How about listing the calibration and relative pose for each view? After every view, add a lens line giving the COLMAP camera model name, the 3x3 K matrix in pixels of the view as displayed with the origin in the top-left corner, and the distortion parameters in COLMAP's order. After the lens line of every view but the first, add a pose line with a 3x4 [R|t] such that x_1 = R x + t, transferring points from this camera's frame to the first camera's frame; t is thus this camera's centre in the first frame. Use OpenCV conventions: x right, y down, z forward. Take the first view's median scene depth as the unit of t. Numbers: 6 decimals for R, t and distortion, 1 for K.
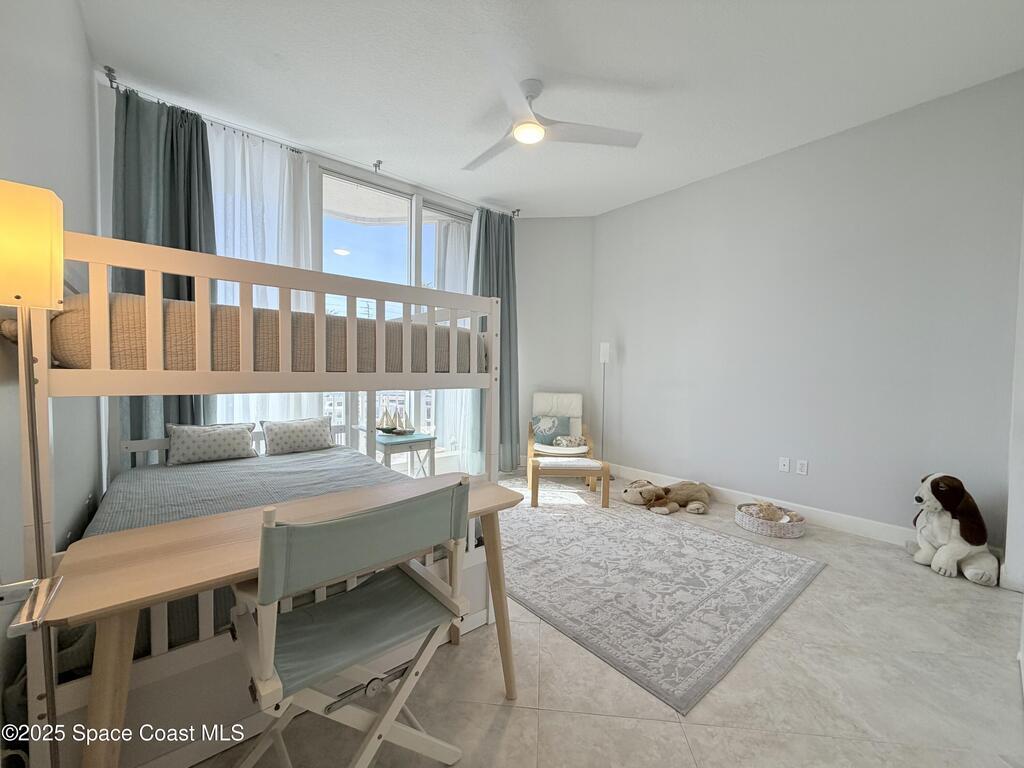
lens RADIAL K [[407.5, 0, 510.0], [0, 407.5, 380.6], [0, 0, 1]] dist [0.000103, 0.000742]
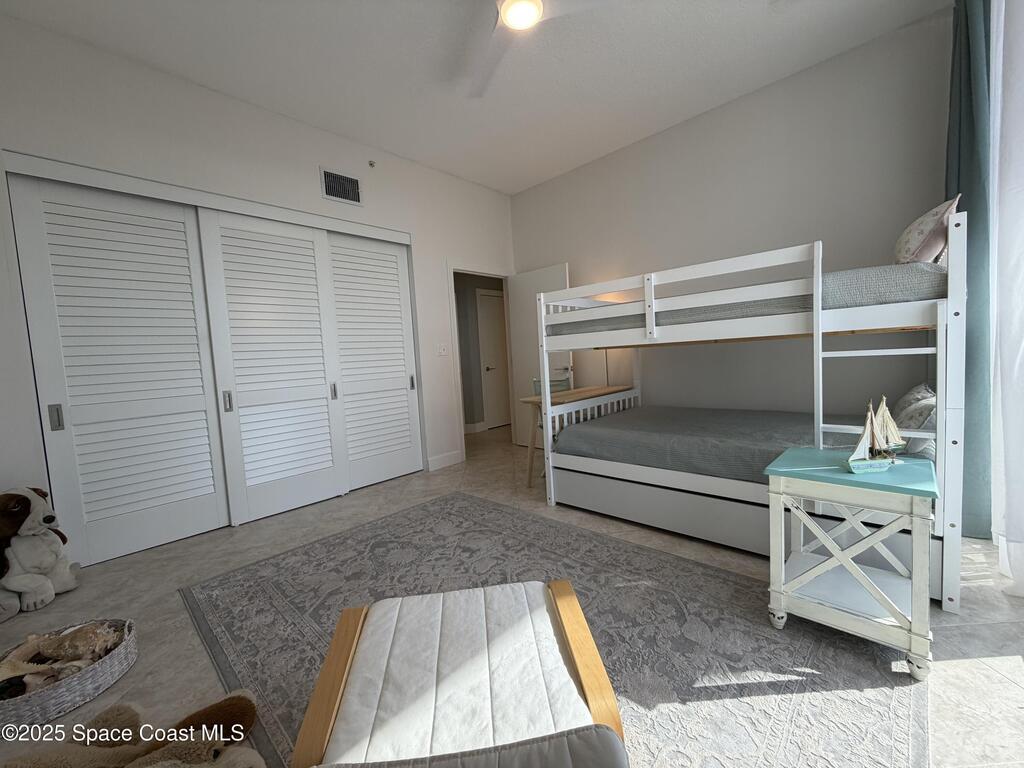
lens RADIAL K [[407.5, 0, 512.1], [0, 407.5, 382.2], [0, 0, 1]] dist [0.000103, 0.000742]
pose [[-0.992186, 0.048205, -0.115078, 0.190662], [0.038249, 0.995456, 0.087205, -0.008629], [0.118759, 0.082122, -0.989521, 1.865591]]
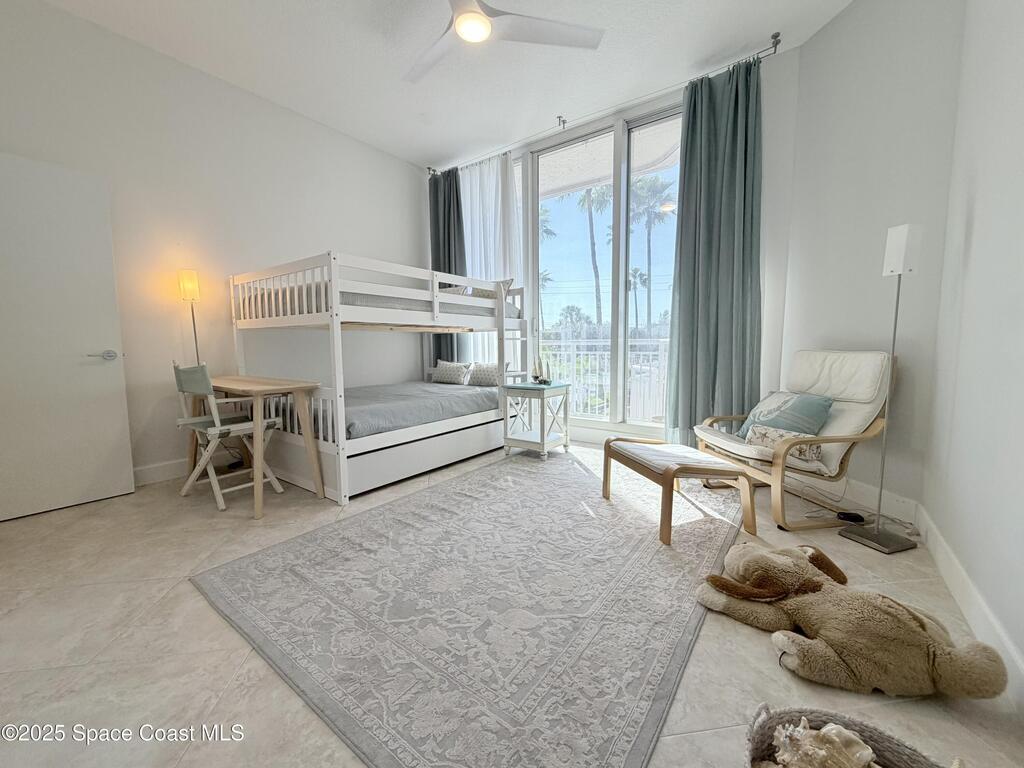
lens RADIAL K [[407.5, 0, 509.4], [0, 407.5, 384.8], [0, 0, 1]] dist [0.000103, 0.000742]
pose [[0.236024, 0.080417, -0.968414, 0.992524], [-0.017842, 0.996761, 0.078422, 0.073056], [0.971583, -0.001231, 0.236694, 0.913347]]
